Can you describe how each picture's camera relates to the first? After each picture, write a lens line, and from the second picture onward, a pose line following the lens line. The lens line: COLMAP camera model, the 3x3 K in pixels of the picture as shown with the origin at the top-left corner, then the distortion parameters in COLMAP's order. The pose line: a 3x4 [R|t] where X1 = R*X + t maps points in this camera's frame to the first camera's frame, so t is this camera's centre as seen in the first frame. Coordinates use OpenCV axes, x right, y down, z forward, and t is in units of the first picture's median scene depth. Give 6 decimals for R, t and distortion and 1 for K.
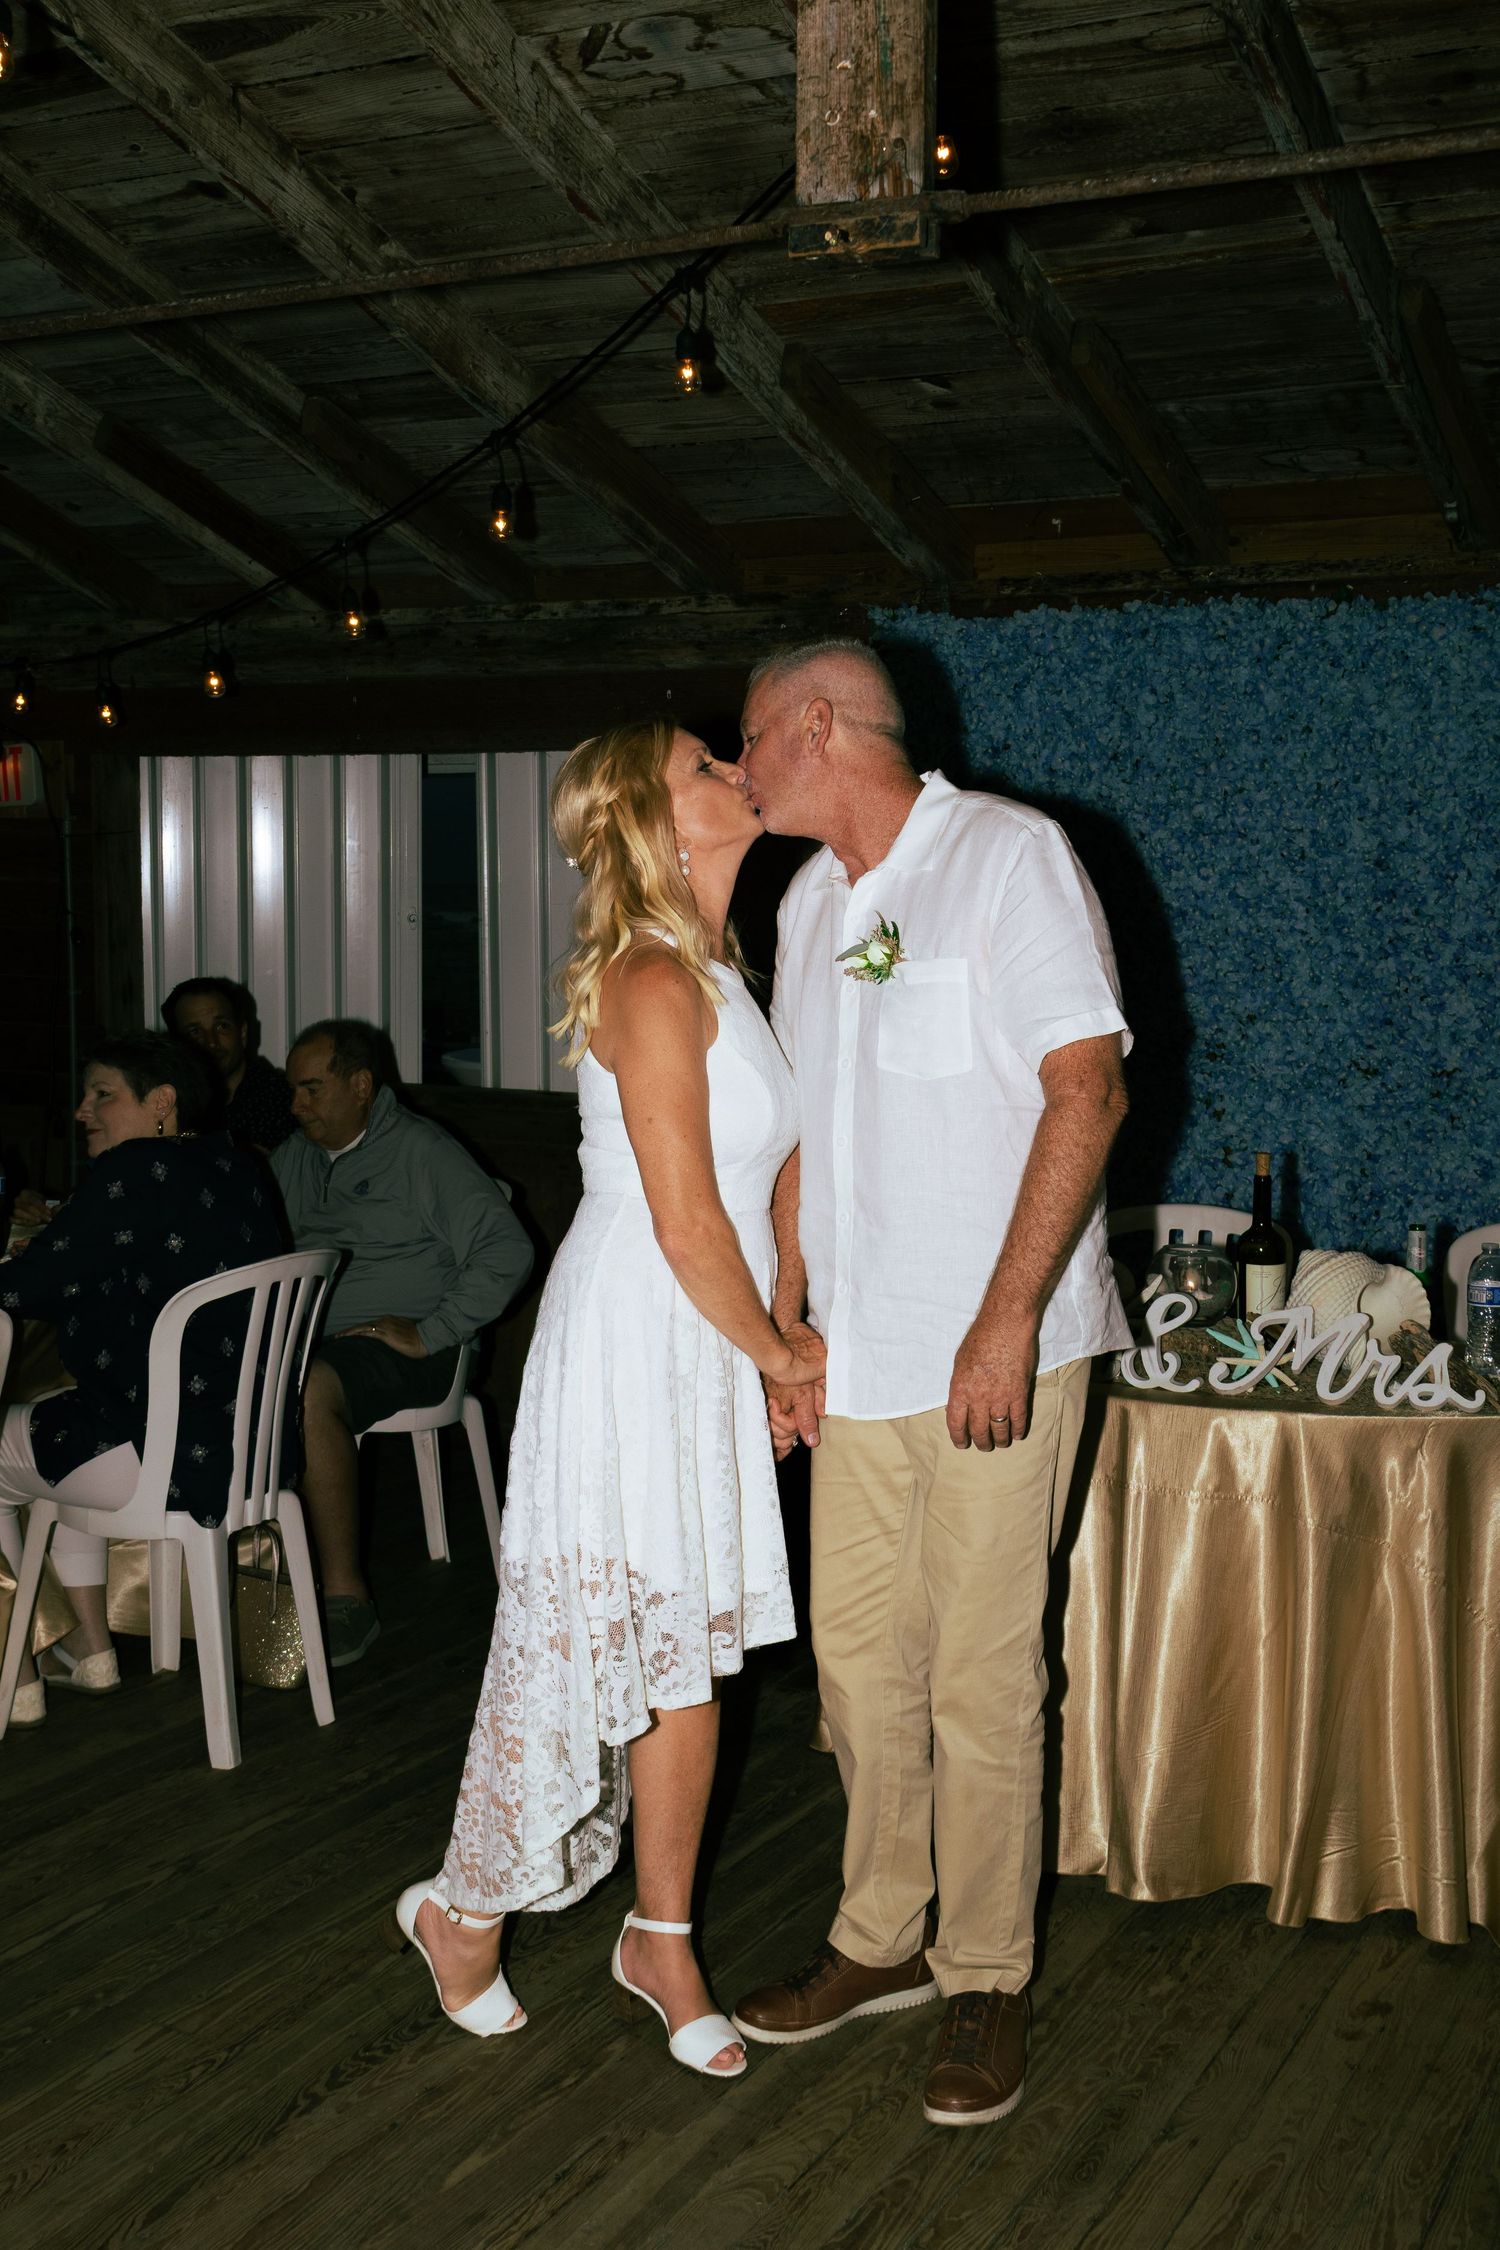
lens RADIAL K [[2420.7, 0, 750.0], [0, 2420.7, 1125.0], [0, 0, 1]] dist [-0.030661, 0.037748]
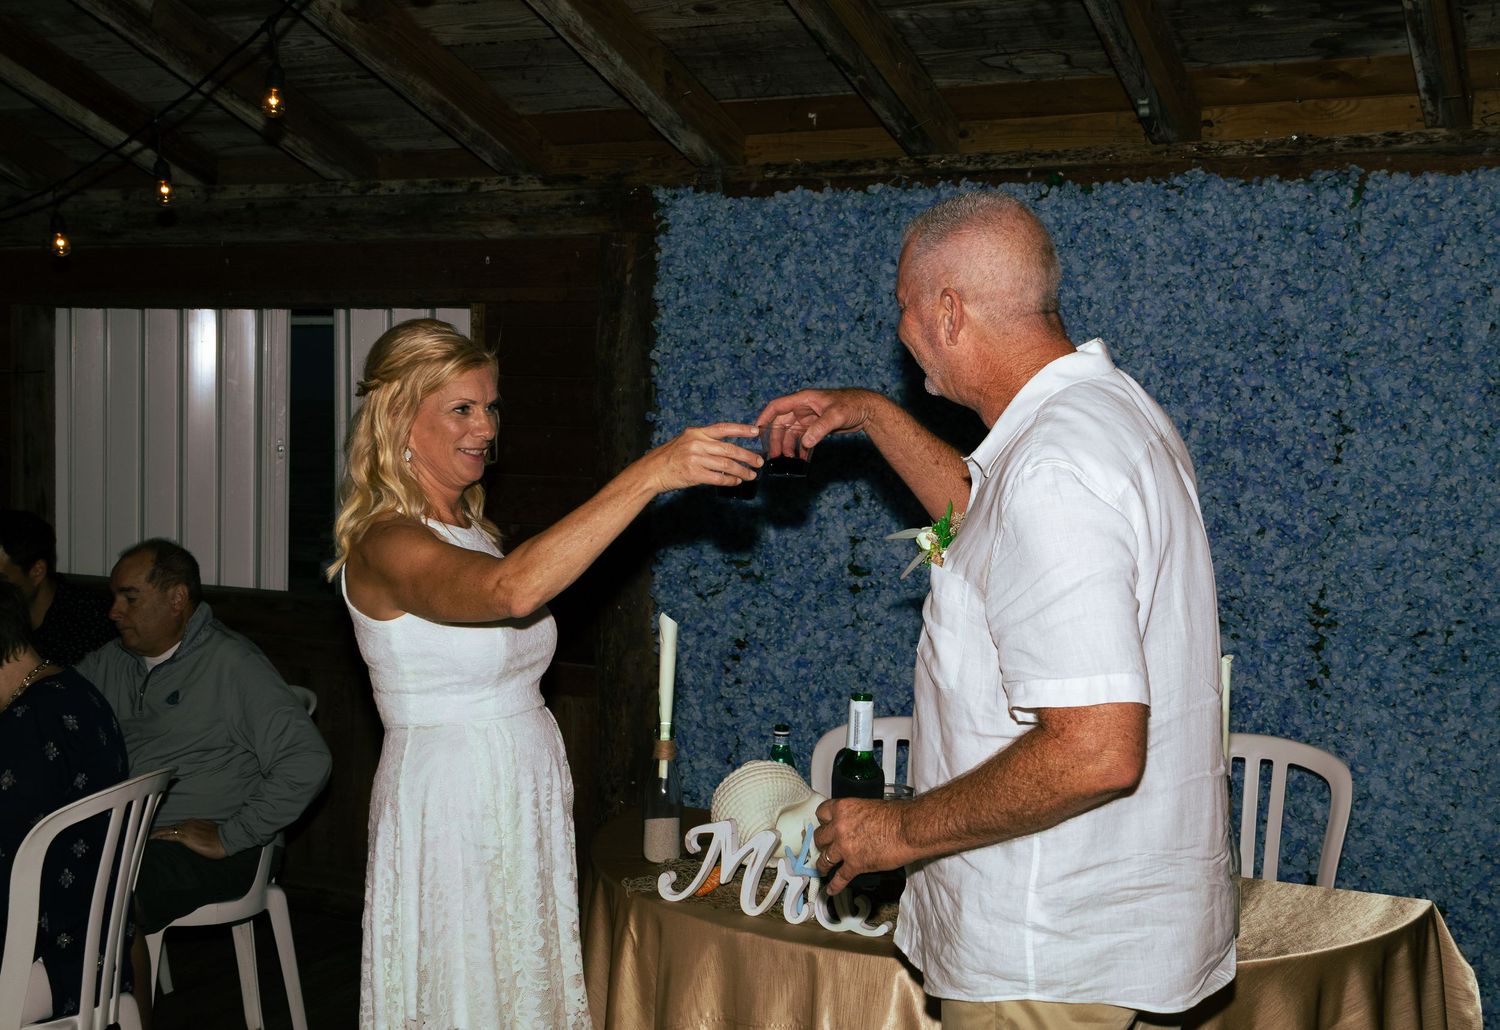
lens RADIAL K [[1810.2, 0, 758.9], [0, 1810.2, 479.1], [0, 0, 1]] dist [0.006021, 0.004434]
pose [[0.998814, 0.006731, 0.048224, 0.063556], [-0.003891, 0.998266, -0.058735, -0.026061], [-0.048536, 0.058478, 0.997108, 0.153197]]
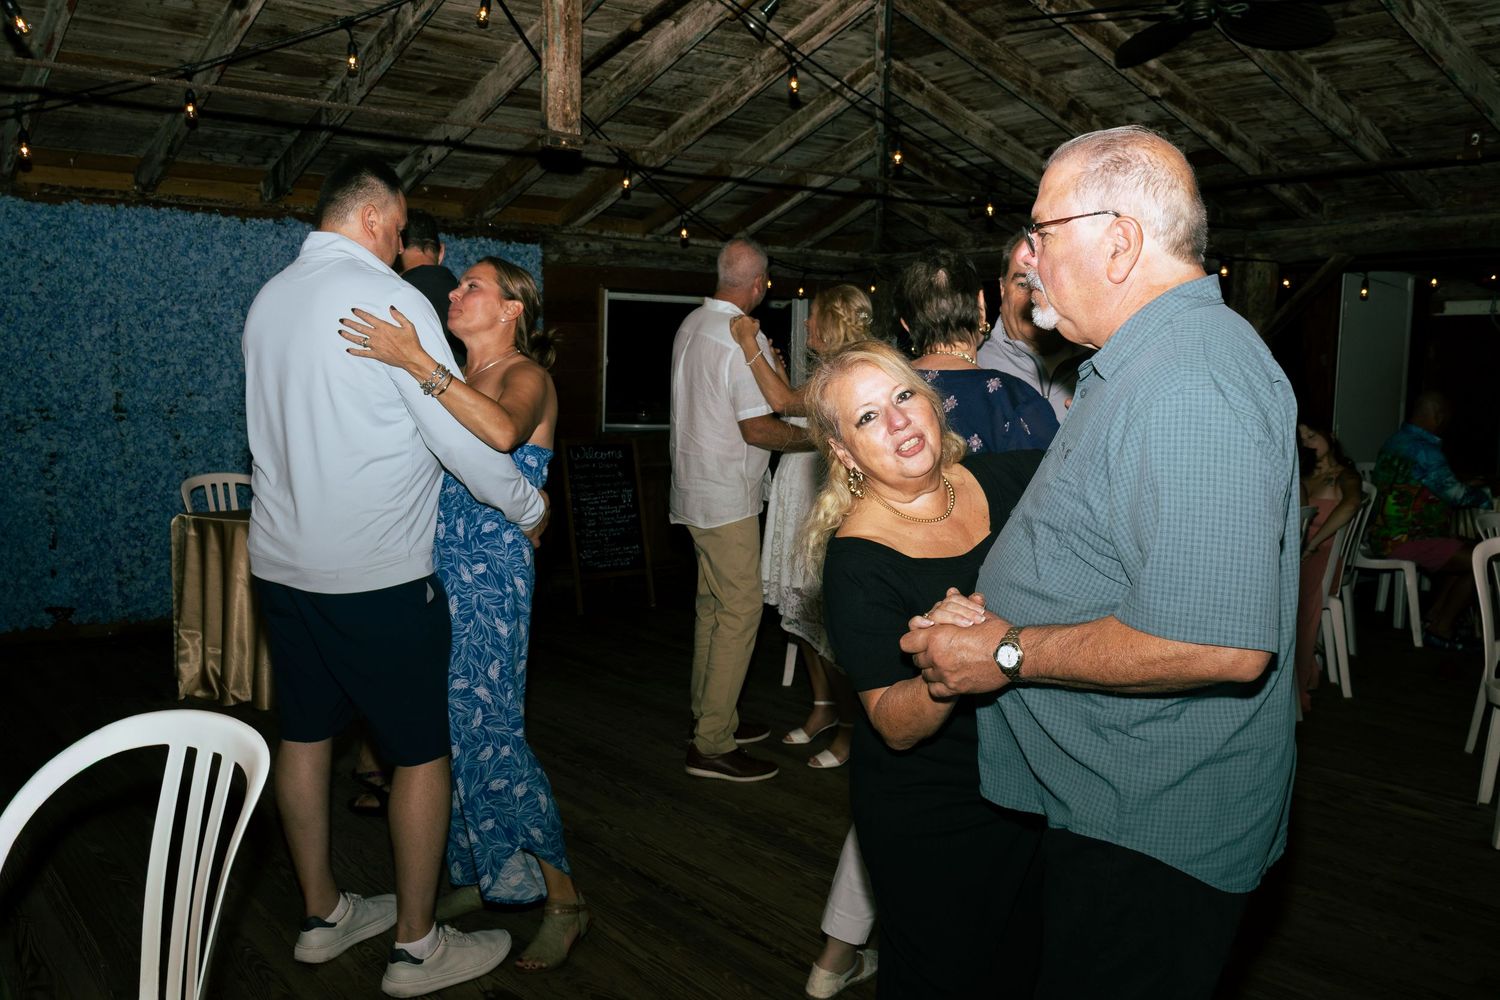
lens RADIAL K [[1317.3, 0, 750.0], [0, 1317.3, 500.0], [0, 0, 1]] dist [-0.003383, 0.010076]
pose [[0.383100, -0.100301, 0.918245, -0.759232], [0.082946, 0.993807, 0.073948, 0.007565], [-0.919975, 0.047835, 0.389047, 0.029155]]
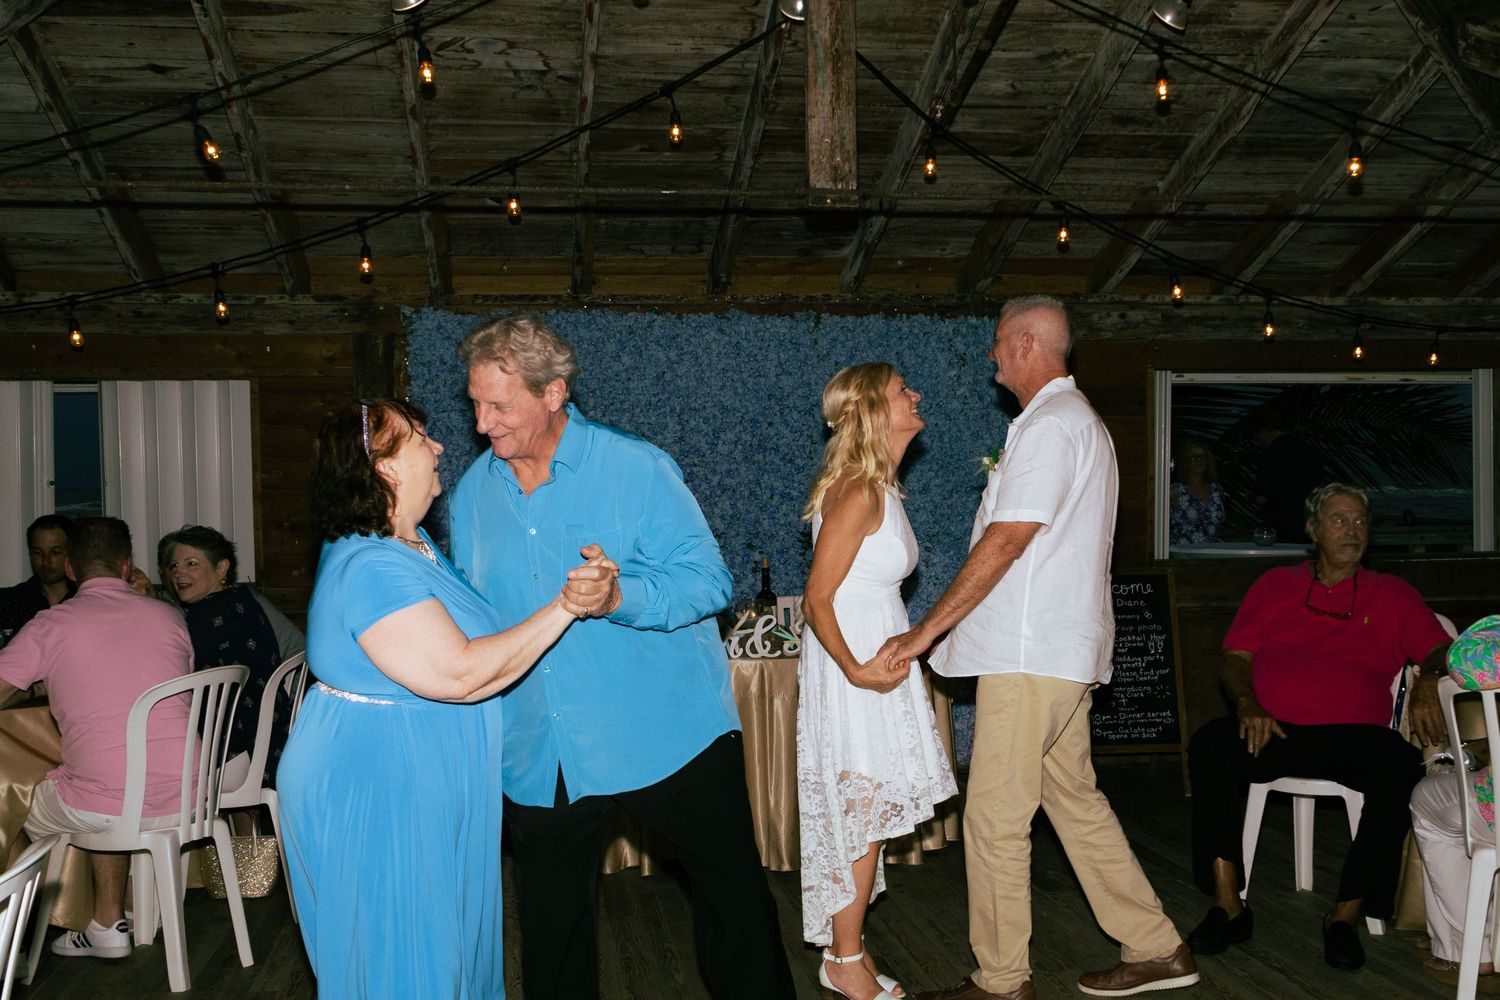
lens RADIAL K [[1731.2, 0, 779.3], [0, 1731.2, 503.4], [0, 0, 1]] dist [-0.023478, 0.018690]
pose [[0.795965, -0.029685, 0.604614, -0.576317], [0.080949, 0.995046, -0.057713, 0.041830], [-0.599906, 0.094881, 0.794425, -0.242766]]
